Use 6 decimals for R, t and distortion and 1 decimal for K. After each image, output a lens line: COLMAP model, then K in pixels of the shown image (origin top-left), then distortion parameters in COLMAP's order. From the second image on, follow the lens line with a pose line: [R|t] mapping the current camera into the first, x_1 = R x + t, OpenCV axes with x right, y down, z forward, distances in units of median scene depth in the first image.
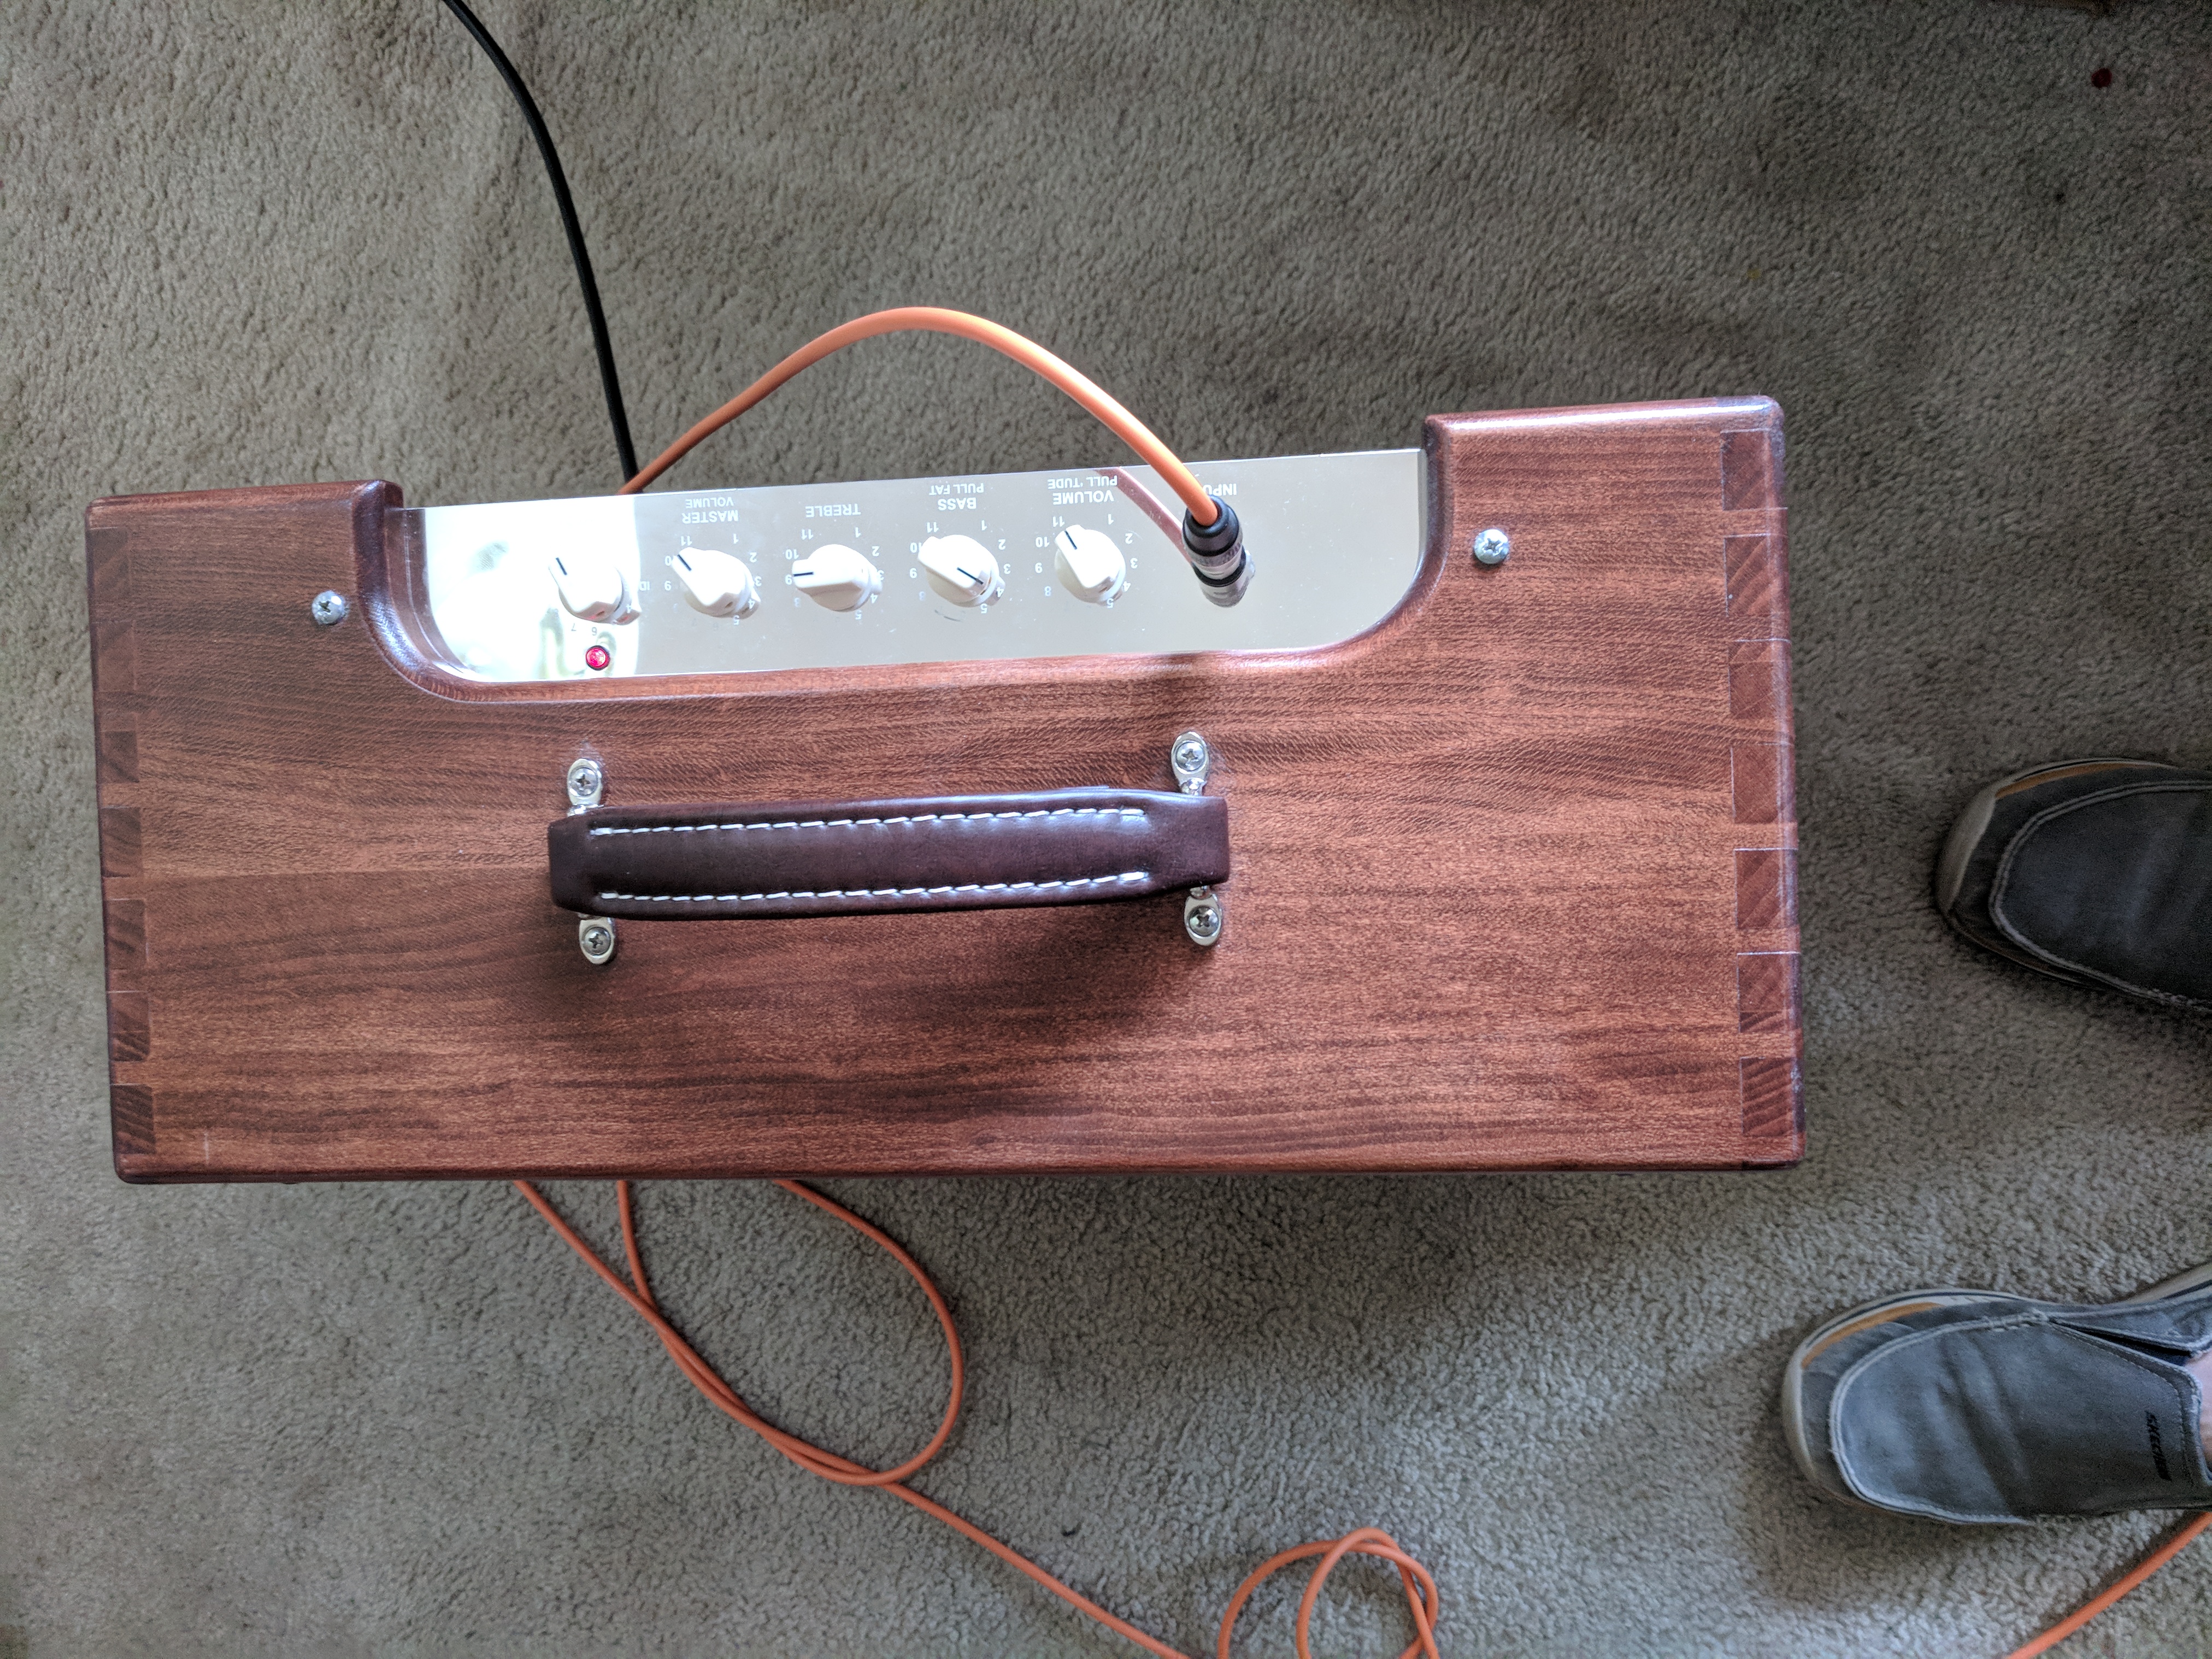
lens RADIAL K [[1694.1, 0, 1119.1], [0, 1694.1, 829.5], [0, 0, 1]] dist [-0.032651, 0.040698]
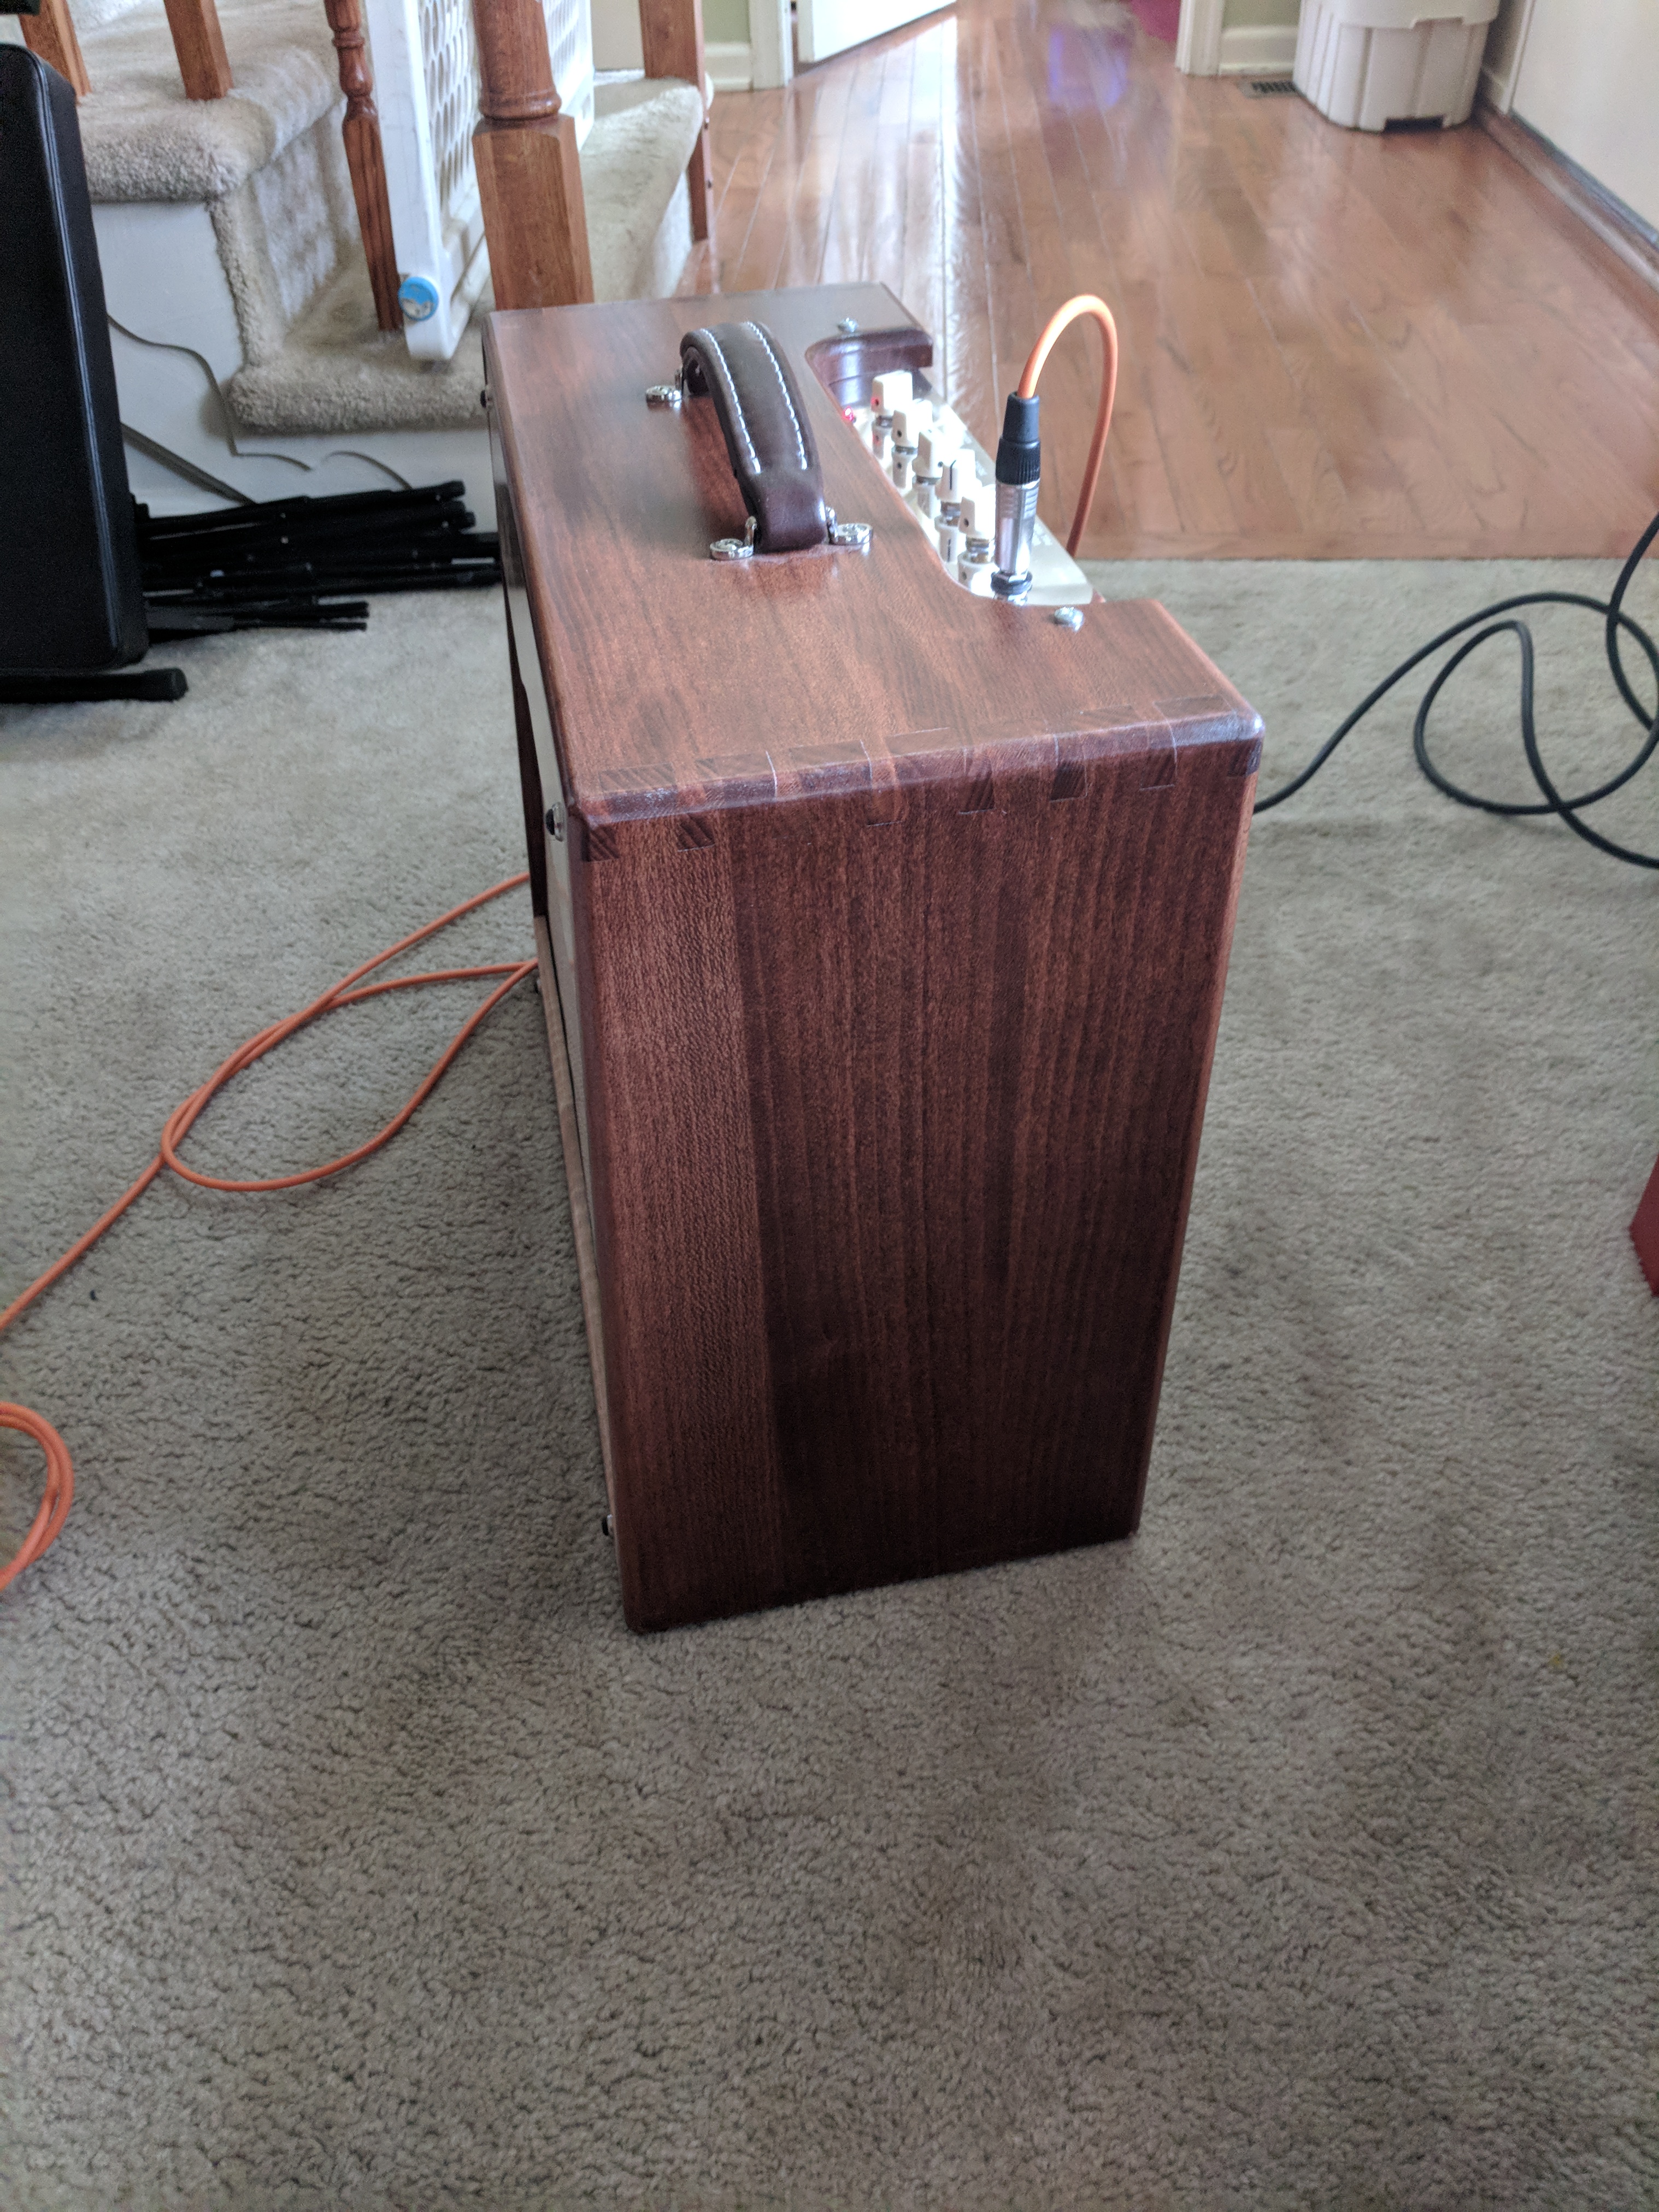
lens RADIAL K [[1694.1, 0, 829.5], [0, 1694.1, 1106.0], [0, 0, 1]] dist [-0.032651, 0.040698]
pose [[0.173334, 0.716352, -0.675866, 0.679869], [-0.984751, 0.115700, -0.129921, 0.107672], [-0.014871, 0.688079, 0.725483, 0.197127]]
